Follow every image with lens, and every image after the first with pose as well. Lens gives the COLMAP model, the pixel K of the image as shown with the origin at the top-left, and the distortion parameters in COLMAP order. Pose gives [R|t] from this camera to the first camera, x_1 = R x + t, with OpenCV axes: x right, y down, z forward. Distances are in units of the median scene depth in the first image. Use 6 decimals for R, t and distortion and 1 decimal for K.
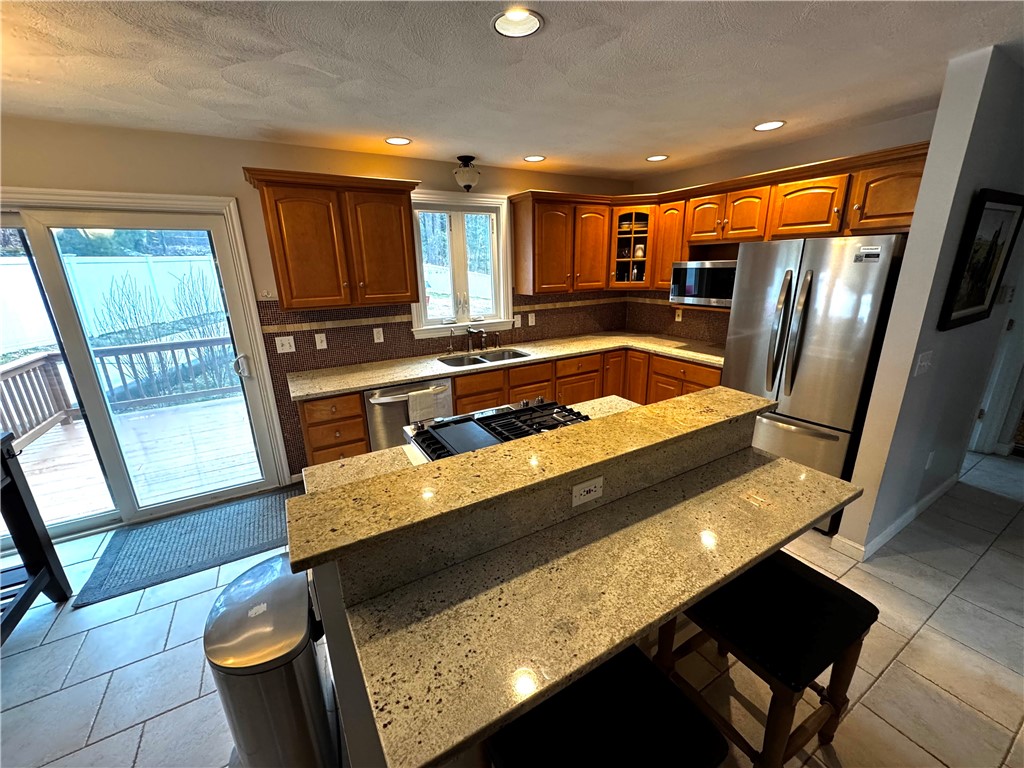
lens RADIAL K [[407.1, 0, 505.6], [0, 407.1, 382.0], [0, 0, 1]] dist [-0.002119, -0.000400]
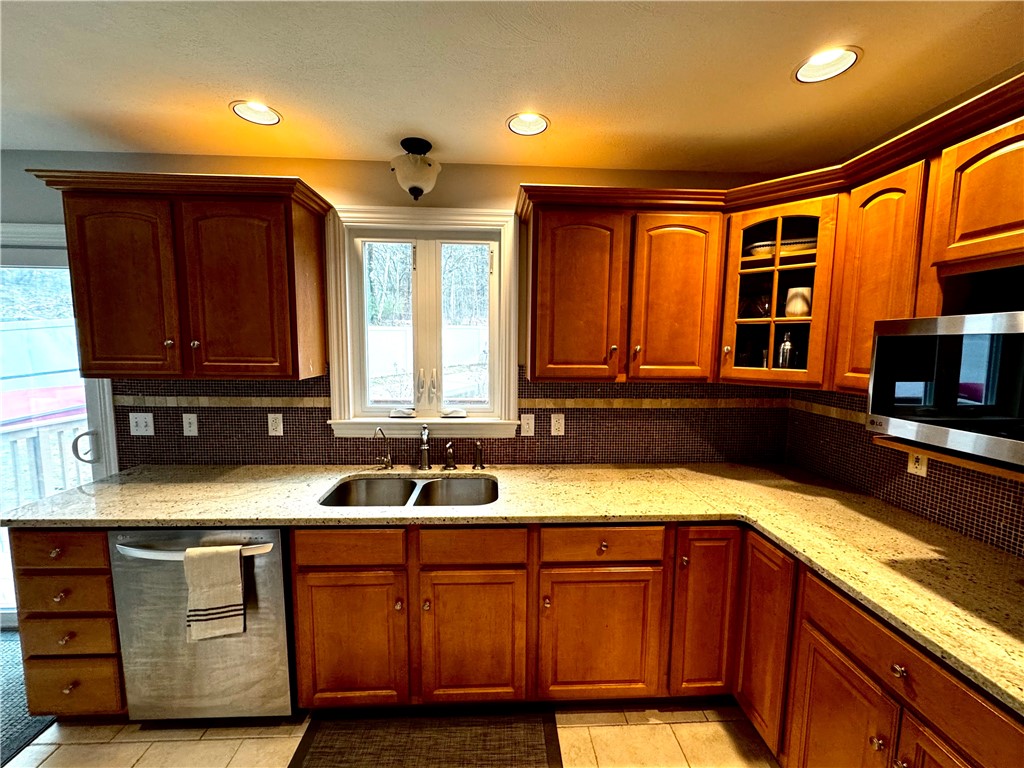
lens RADIAL K [[407.1, 0, 506.8], [0, 407.1, 385.3], [0, 0, 1]] dist [-0.002119, -0.000400]
pose [[0.892754, 0.077976, -0.443745, 0.259310], [-0.156195, 0.977394, -0.142492, -0.125318], [0.422603, 0.196521, 0.884752, 0.511175]]
